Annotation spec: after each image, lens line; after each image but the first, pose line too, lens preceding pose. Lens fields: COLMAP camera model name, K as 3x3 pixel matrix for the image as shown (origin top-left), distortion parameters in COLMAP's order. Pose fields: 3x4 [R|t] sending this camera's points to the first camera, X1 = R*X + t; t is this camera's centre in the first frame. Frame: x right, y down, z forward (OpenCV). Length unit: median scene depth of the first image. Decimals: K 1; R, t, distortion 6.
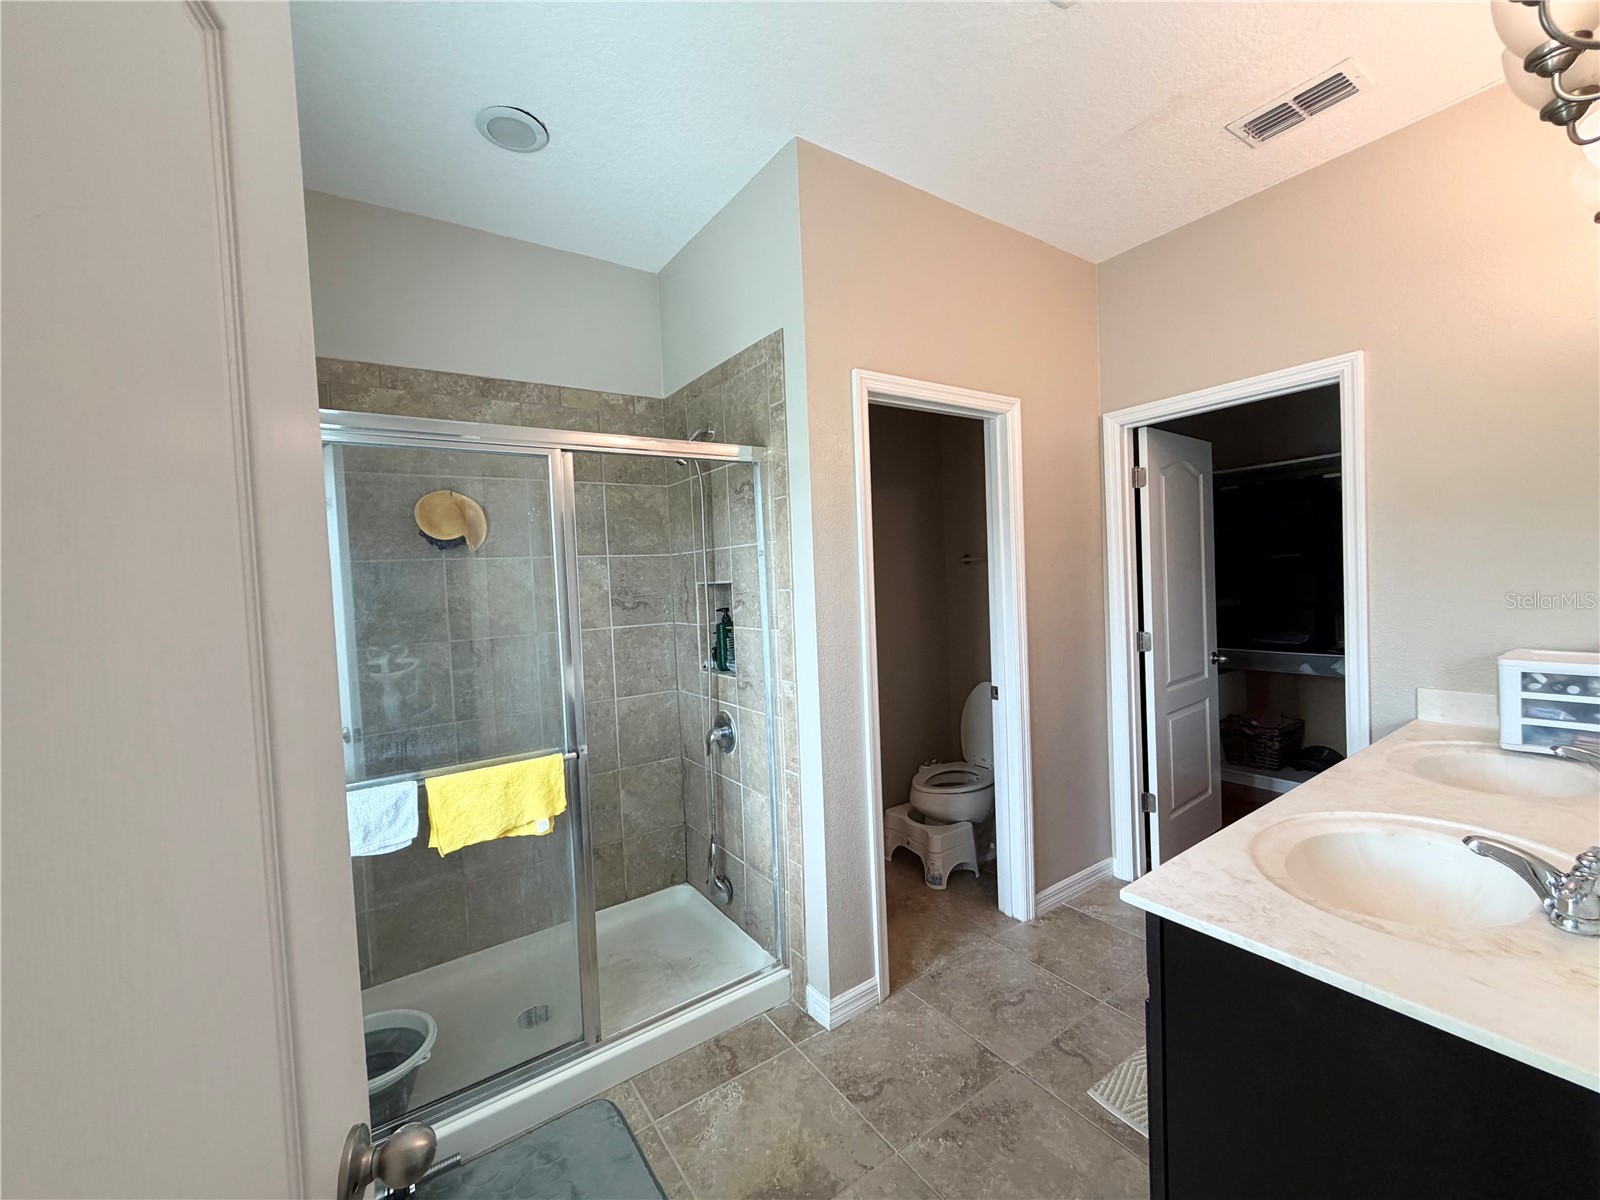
lens RADIAL K [[638.4, 0, 795.3], [0, 638.4, 599.7], [0, 0, 1]] dist [0.000959, -0.000080]
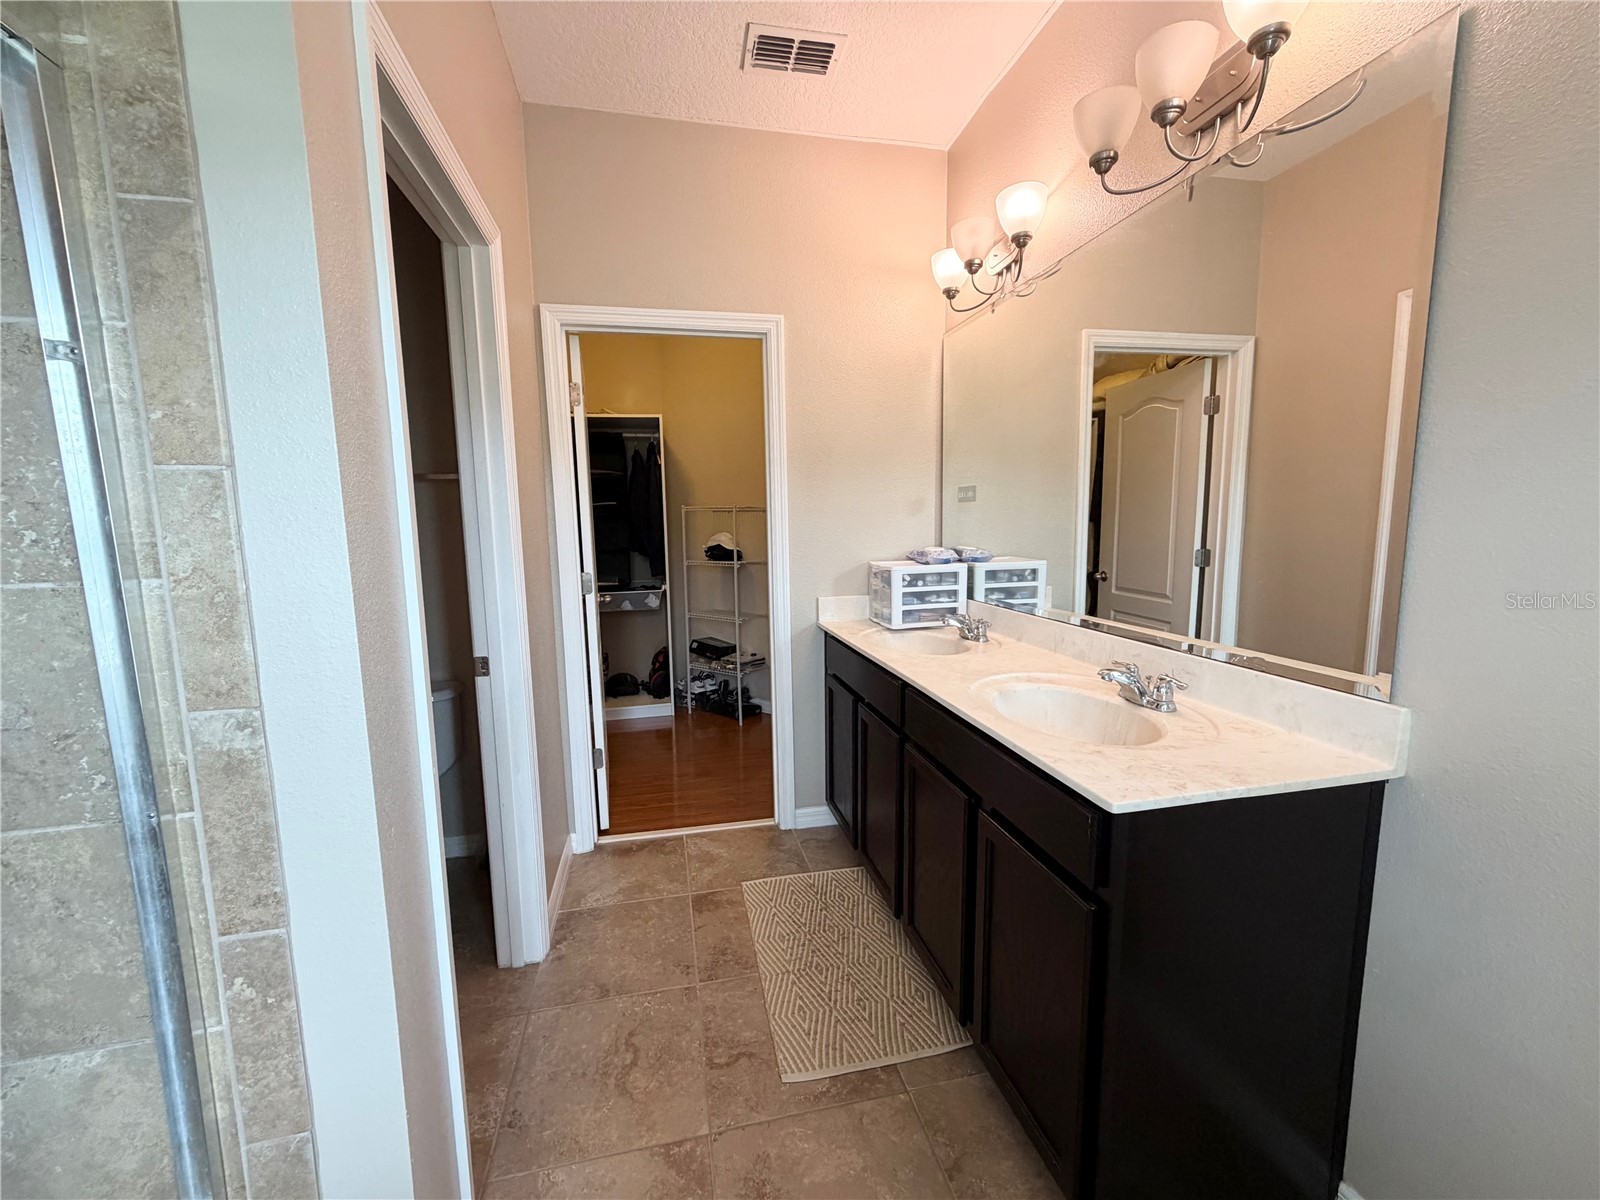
lens RADIAL K [[638.4, 0, 795.3], [0, 638.4, 599.7], [0, 0, 1]] dist [0.000959, -0.000080]
pose [[0.375619, -0.080674, 0.923256, -0.231011], [0.034076, 0.996733, 0.073231, 0.045517], [-0.926148, 0.003954, 0.377141, 0.540674]]
